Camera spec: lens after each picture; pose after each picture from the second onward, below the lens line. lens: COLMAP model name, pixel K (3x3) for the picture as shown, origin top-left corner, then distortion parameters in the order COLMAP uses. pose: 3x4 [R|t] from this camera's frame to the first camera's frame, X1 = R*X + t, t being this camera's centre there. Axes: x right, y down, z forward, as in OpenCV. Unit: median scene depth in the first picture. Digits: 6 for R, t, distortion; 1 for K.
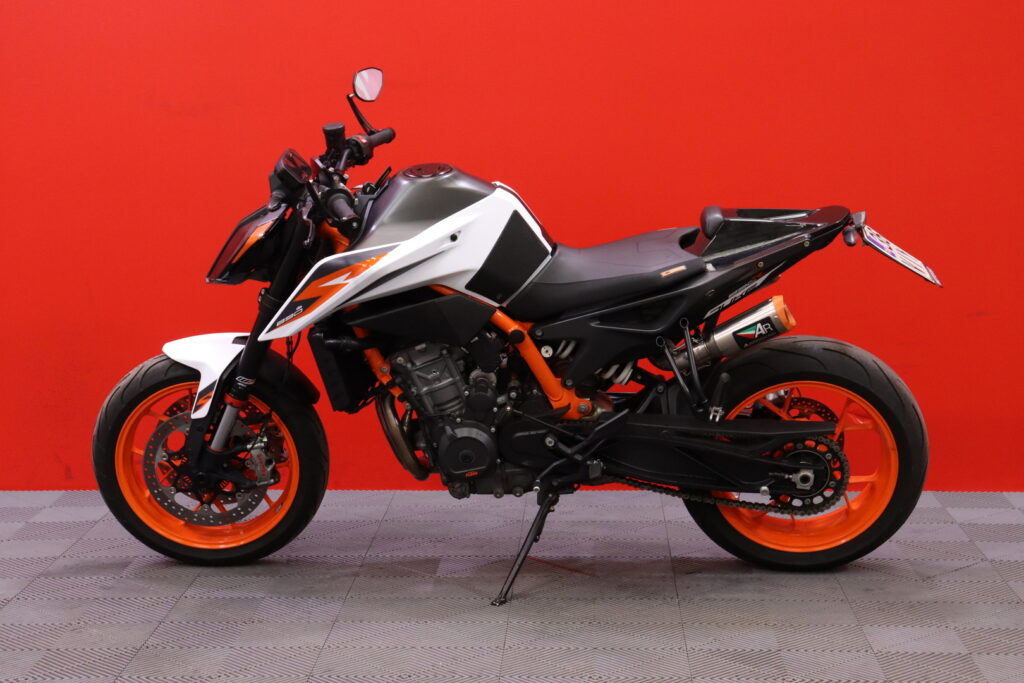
lens RADIAL K [[2053.5, 0, 512.0], [0, 2053.5, 341.5], [0, 0, 1]] dist [0.198751, 0.023454]
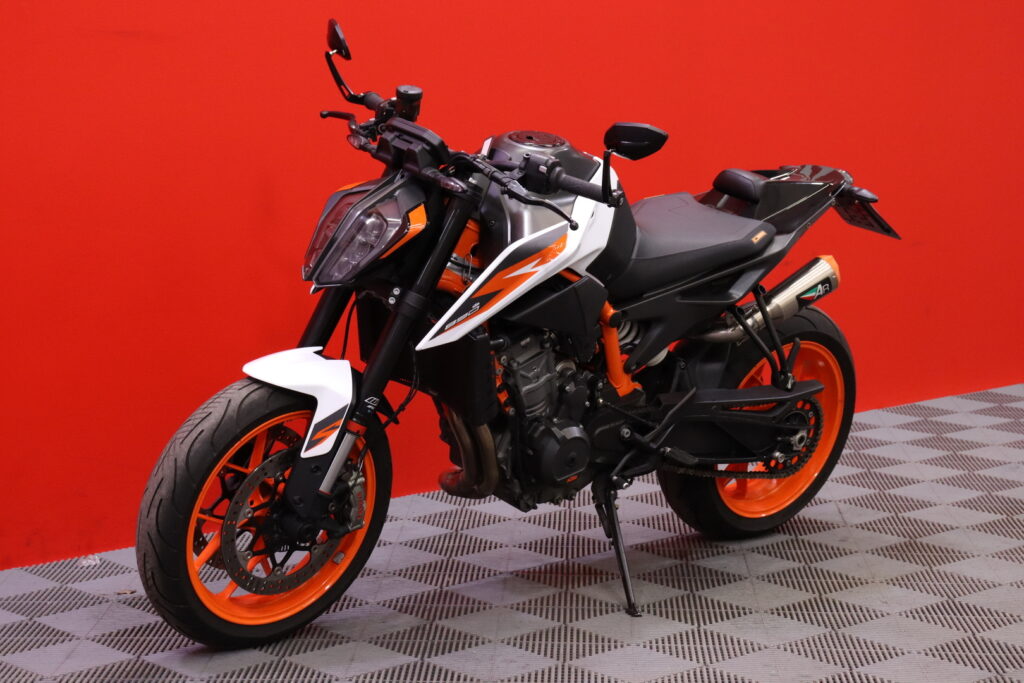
lens RADIAL K [[2161.7, 0, 512.0], [0, 2161.7, 341.5], [0, 0, 1]] dist [0.336119, 0.038806]
pose [[0.712081, -0.089194, 0.696408, -0.677212], [0.087658, 0.995431, 0.037861, -0.032241], [-0.696603, 0.034086, 0.716646, 0.336608]]
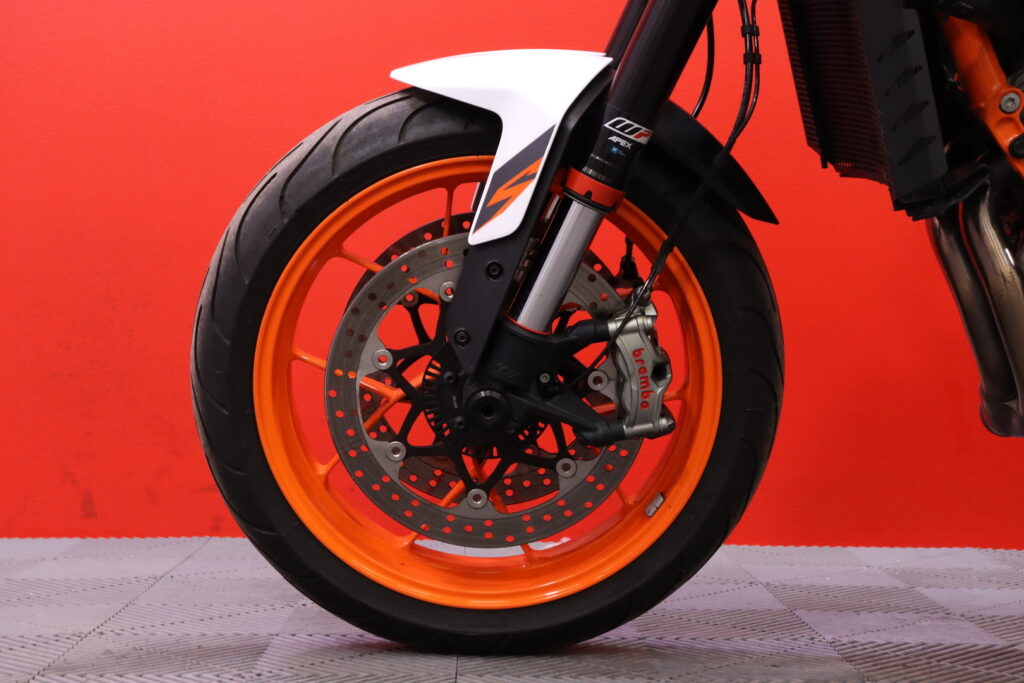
lens RADIAL K [[1660.0, 0, 490.1], [0, 1660.0, 343.1], [0, 0, 1]] dist [0.027606, 0.091688]
pose [[0.997998, 0.019534, 0.060152, -0.168845], [-0.011001, 0.990225, -0.139045, 0.097084], [-0.062280, 0.138105, 0.988458, 0.698451]]
